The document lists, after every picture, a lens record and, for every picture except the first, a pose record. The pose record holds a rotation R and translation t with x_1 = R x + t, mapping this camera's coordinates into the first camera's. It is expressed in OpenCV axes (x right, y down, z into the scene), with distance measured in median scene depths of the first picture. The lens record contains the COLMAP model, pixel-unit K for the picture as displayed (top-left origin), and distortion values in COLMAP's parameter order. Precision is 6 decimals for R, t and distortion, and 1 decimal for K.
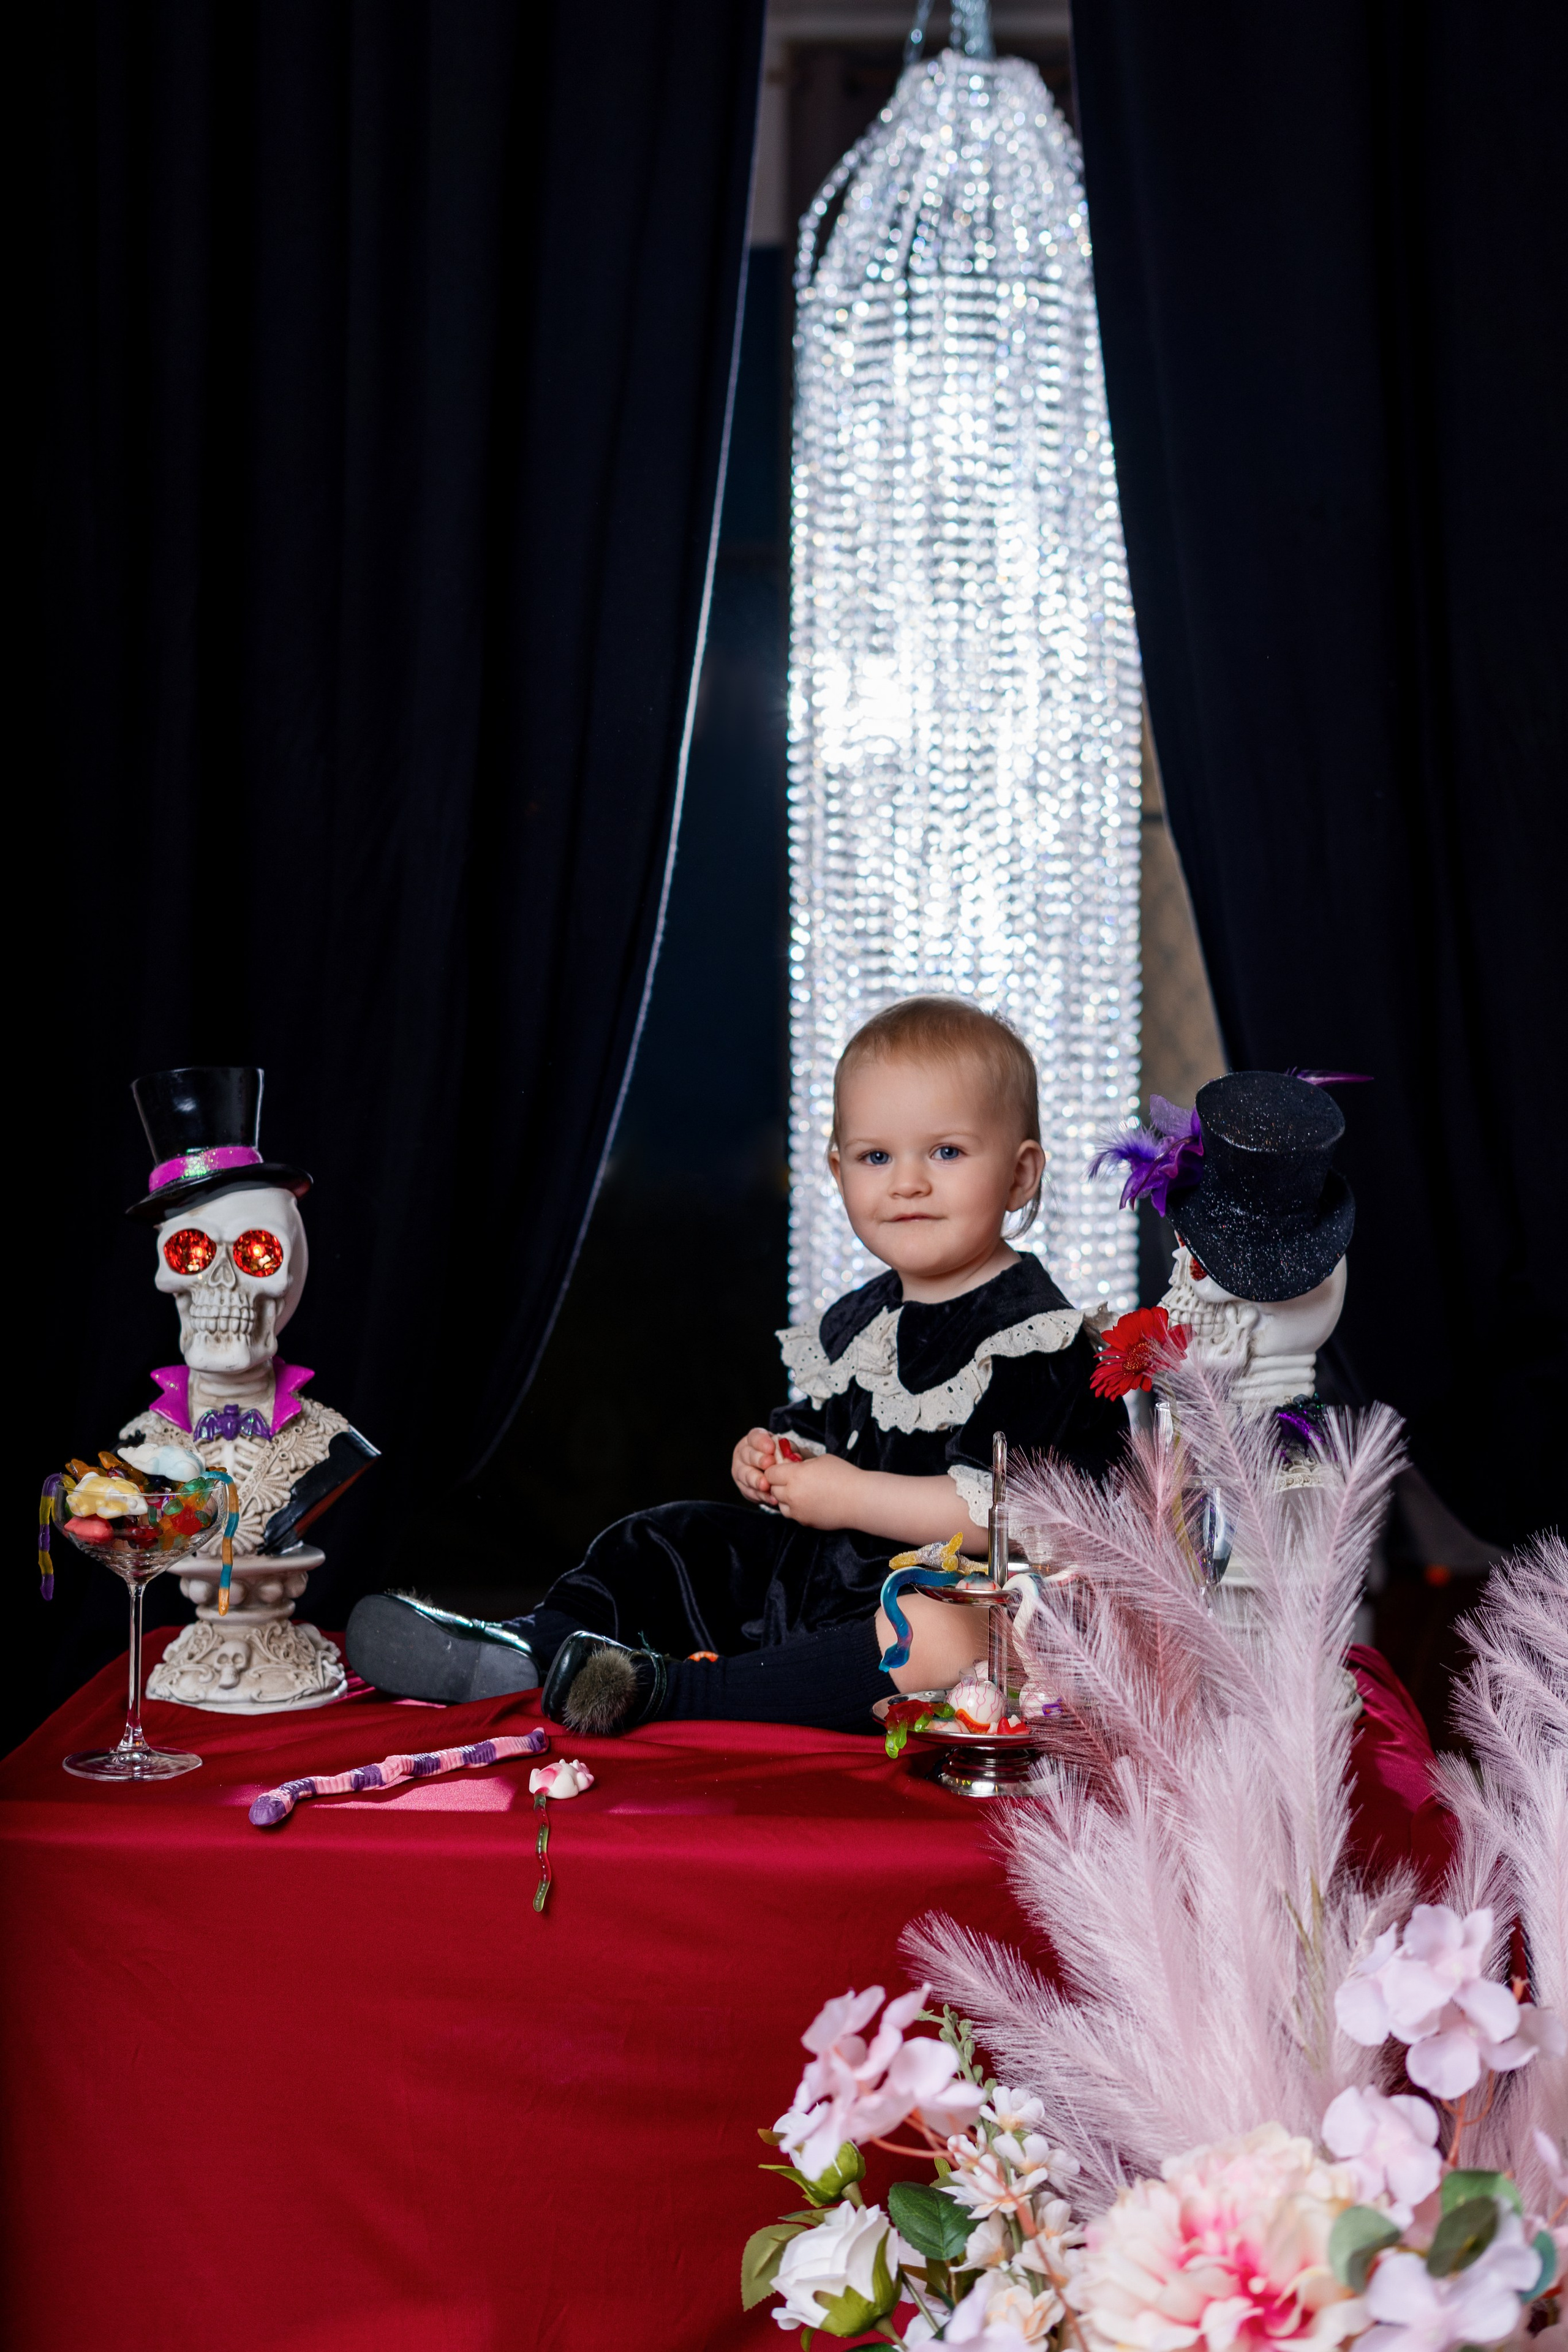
lens RADIAL K [[3146.5, 0, 784.0], [0, 3146.5, 1176.0], [0, 0, 1]] dist [0.011946, -0.149373]
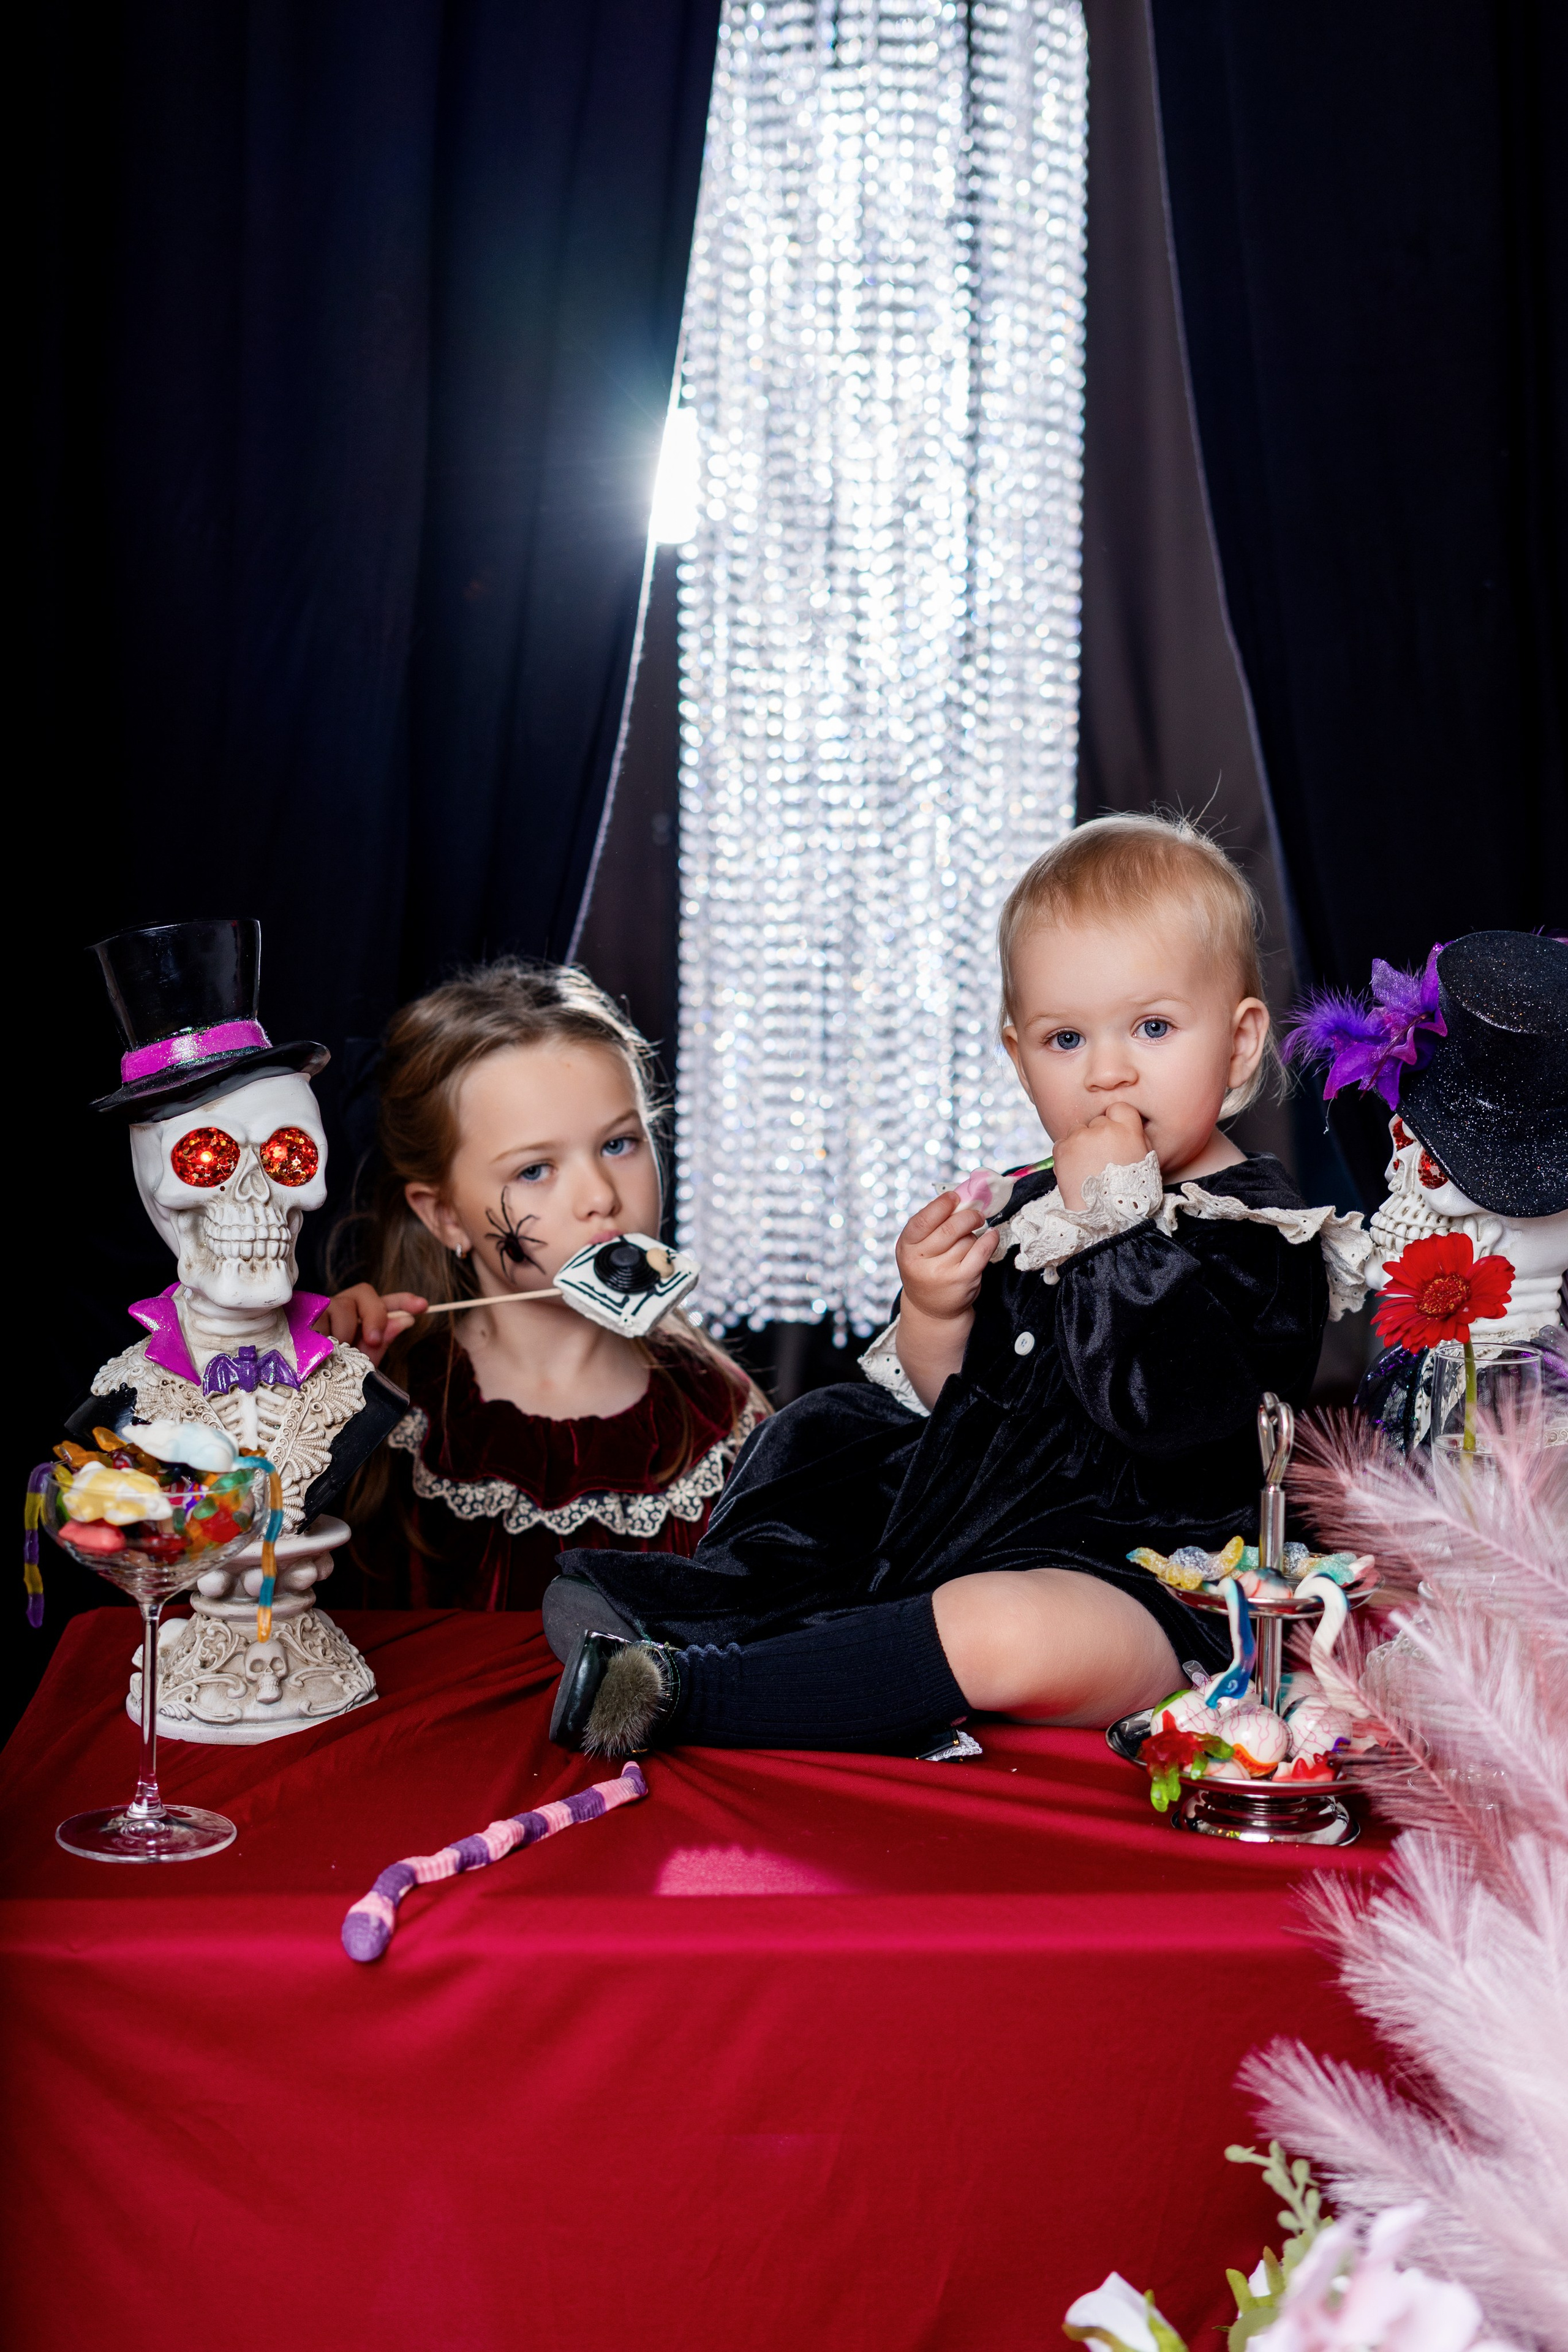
lens RADIAL K [[3146.5, 0, 784.0], [0, 3146.5, 1176.0], [0, 0, 1]] dist [0.011946, -0.149373]
pose [[0.991797, -0.005674, 0.127701, -0.162606], [-0.003031, 0.997690, 0.067865, -0.028951], [-0.127791, -0.067695, 0.989488, 0.247070]]
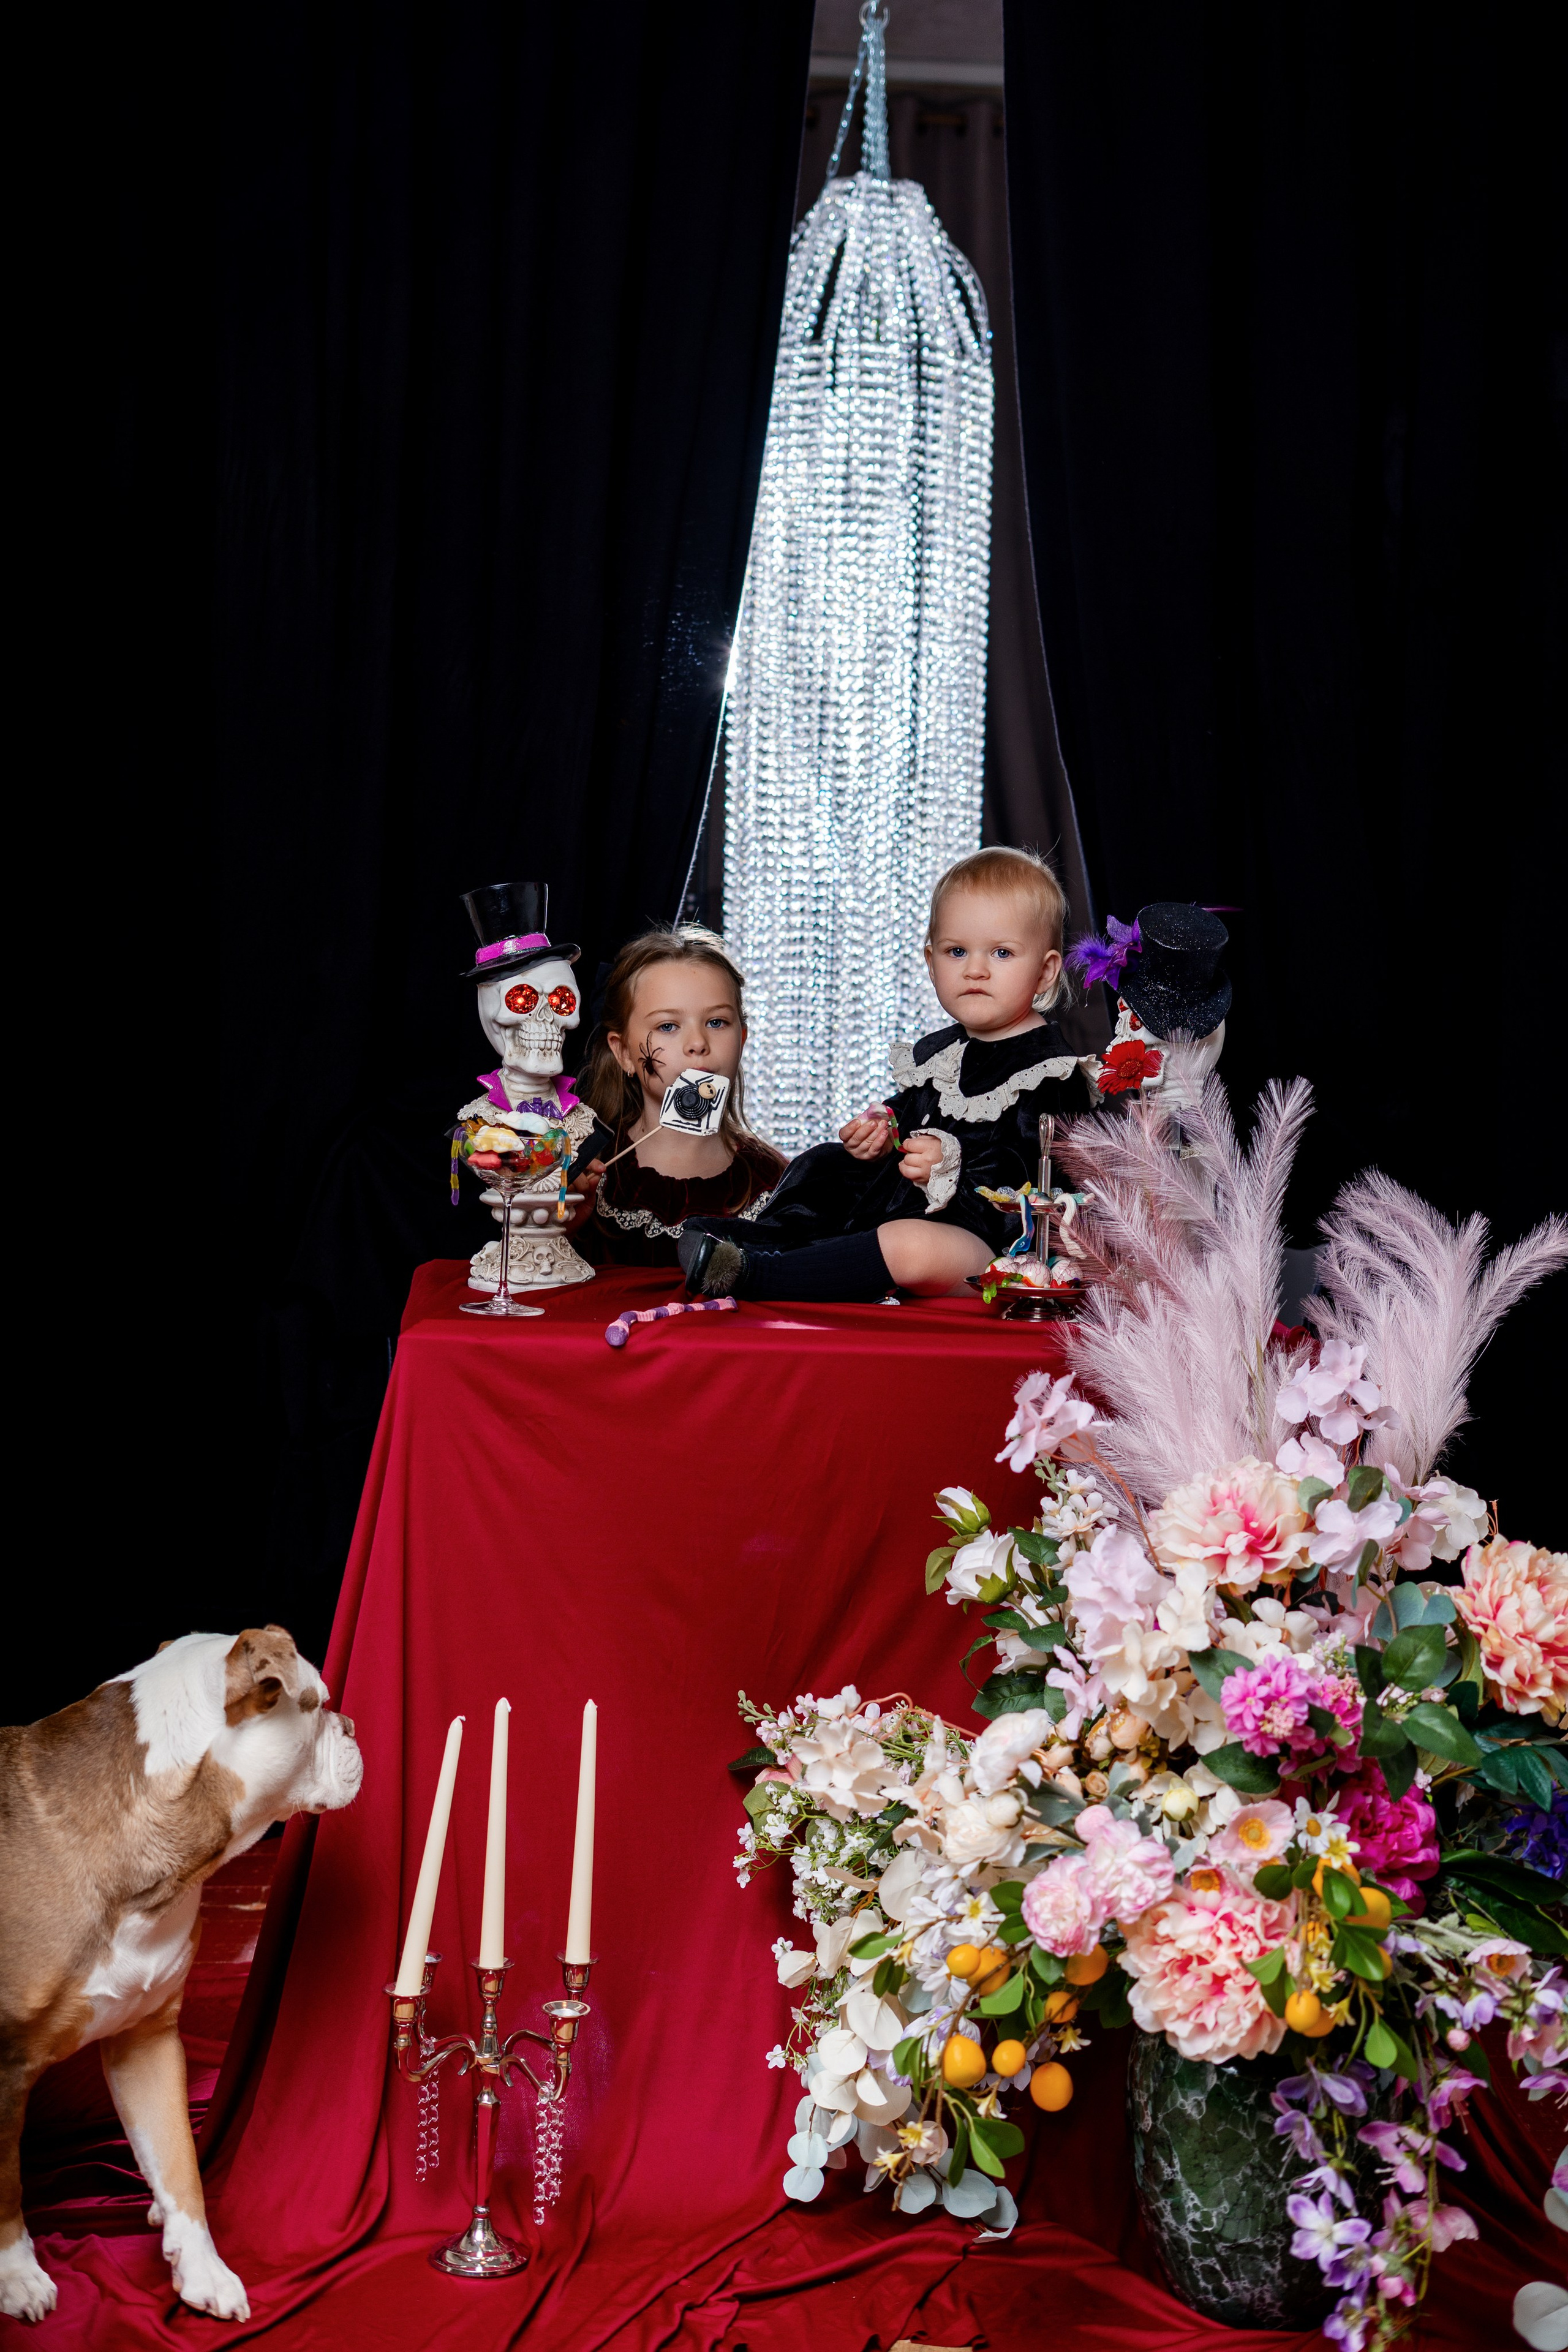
lens RADIAL K [[3146.5, 0, 784.0], [0, 3146.5, 1176.0], [0, 0, 1]] dist [0.011946, -0.149373]
pose [[0.989627, 0.018365, 0.142485, -0.318505], [-0.021470, 0.999564, 0.020286, 0.089114], [-0.142051, -0.023134, 0.989589, -0.652850]]
